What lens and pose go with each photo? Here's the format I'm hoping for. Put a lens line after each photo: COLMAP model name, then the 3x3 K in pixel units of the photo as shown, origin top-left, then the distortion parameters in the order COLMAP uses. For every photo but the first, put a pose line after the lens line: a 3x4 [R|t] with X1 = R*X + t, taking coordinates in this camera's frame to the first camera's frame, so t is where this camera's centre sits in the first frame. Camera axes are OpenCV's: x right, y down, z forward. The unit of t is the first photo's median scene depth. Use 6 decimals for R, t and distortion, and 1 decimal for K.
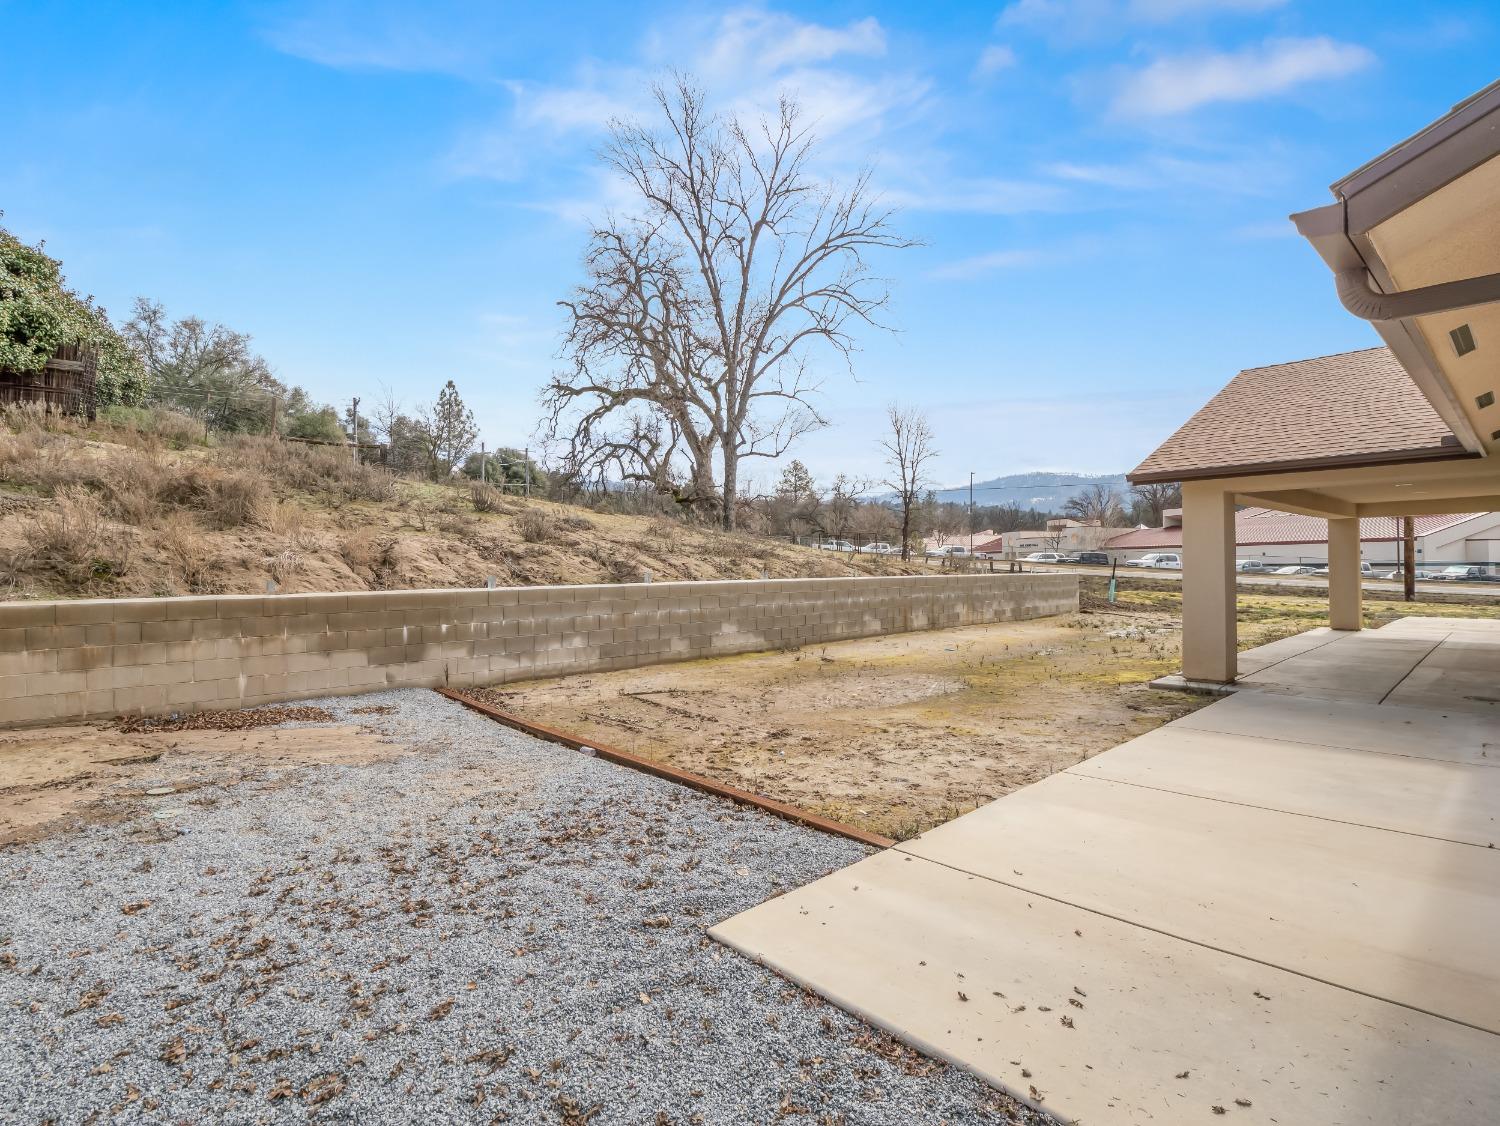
lens RADIAL K [[754.6, 0, 748.4], [0, 754.6, 563.9], [0, 0, 1]] dist [-0.008917, 0.000042]
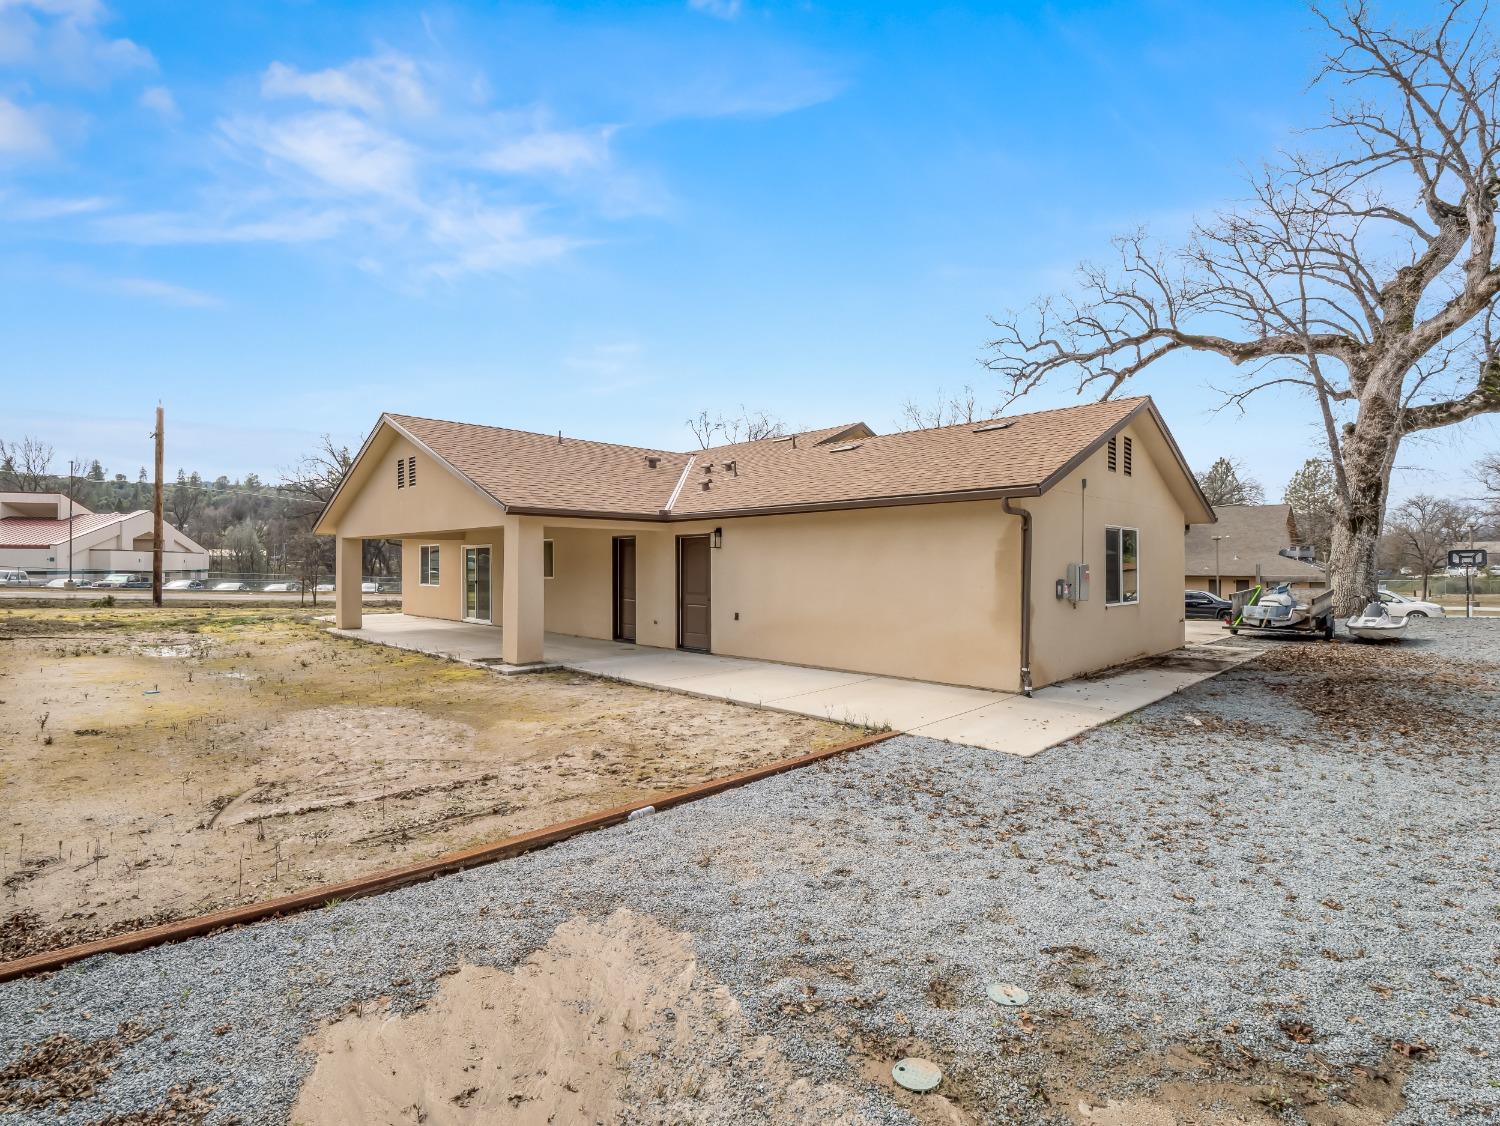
lens RADIAL K [[722.6, 0, 747.4], [0, 722.6, 567.6], [0, 0, 1]] dist [-0.010941, -0.001275]
pose [[-0.057003, 0.010147, 0.998322, -1.111352], [-0.005247, 0.999931, -0.010463, -0.012803], [-0.998360, -0.005835, -0.056946, 1.029482]]
